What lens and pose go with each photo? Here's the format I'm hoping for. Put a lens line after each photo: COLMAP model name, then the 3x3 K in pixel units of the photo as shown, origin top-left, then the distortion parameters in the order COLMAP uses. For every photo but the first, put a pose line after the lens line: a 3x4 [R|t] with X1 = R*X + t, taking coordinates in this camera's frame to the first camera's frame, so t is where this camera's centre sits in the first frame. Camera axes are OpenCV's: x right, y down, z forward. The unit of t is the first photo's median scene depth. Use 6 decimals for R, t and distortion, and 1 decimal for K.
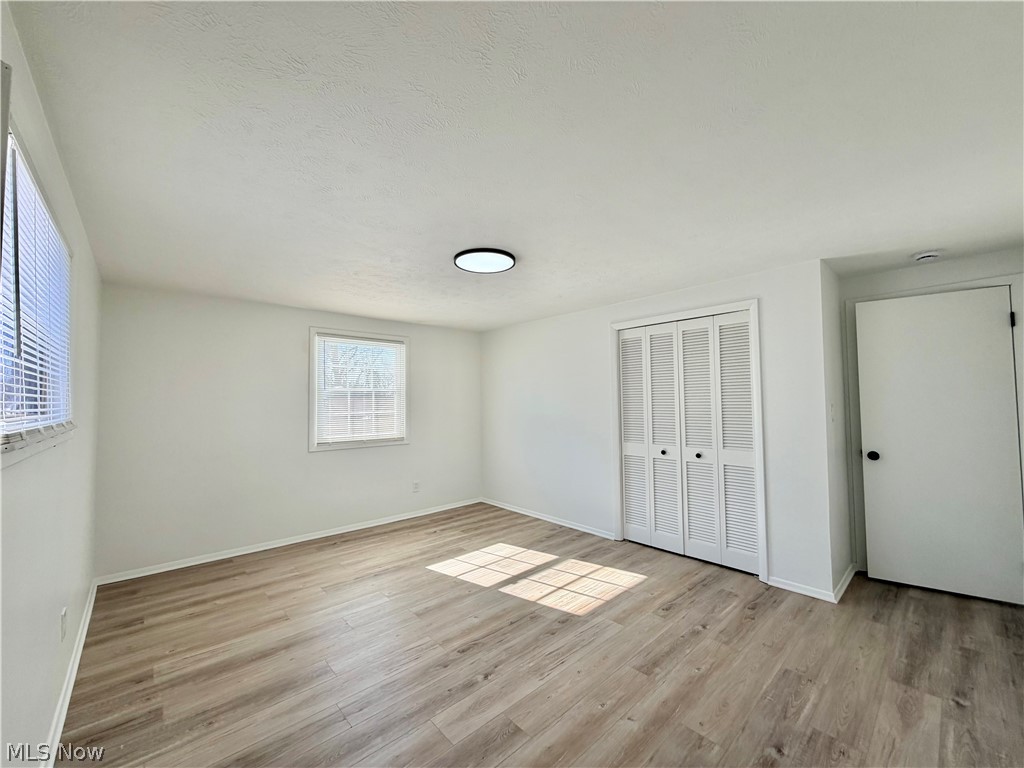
lens RADIAL K [[407.5, 0, 507.6], [0, 407.5, 385.4], [0, 0, 1]] dist [0.000746, 0.000399]
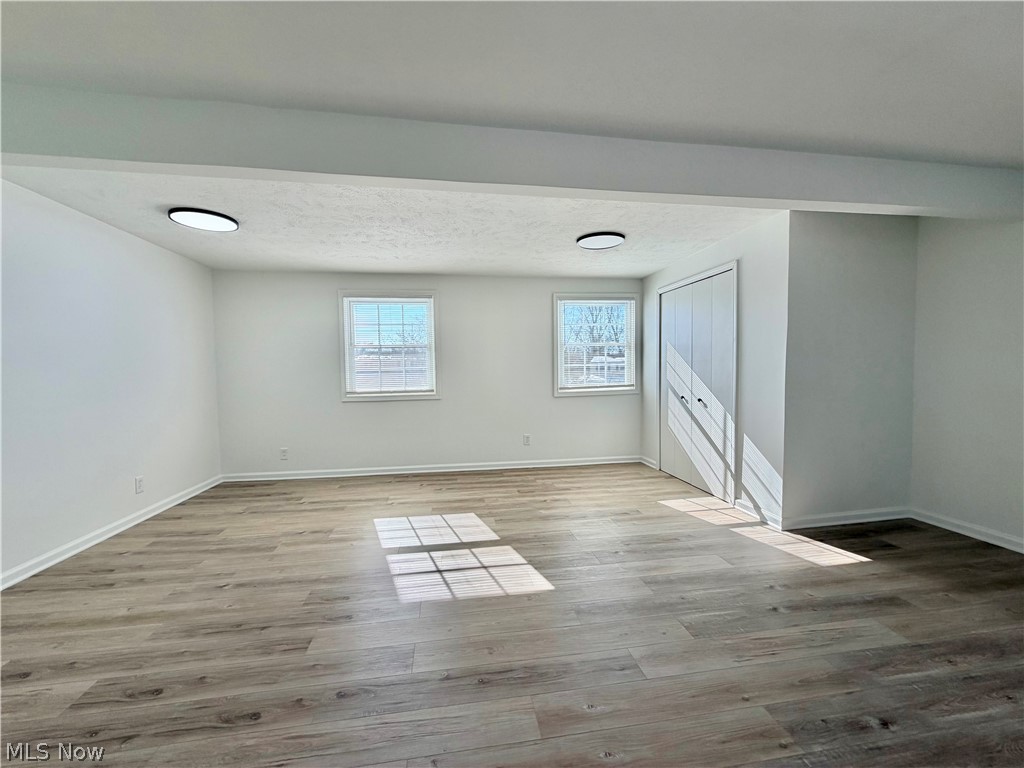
lens RADIAL K [[407.5, 0, 507.6], [0, 407.5, 385.4], [0, 0, 1]] dist [0.000746, 0.000399]
pose [[0.852031, 0.019061, -0.523144, 0.593528], [0.026847, 0.996431, 0.080030, 0.048435], [0.522802, -0.082233, 0.848478, 0.350083]]
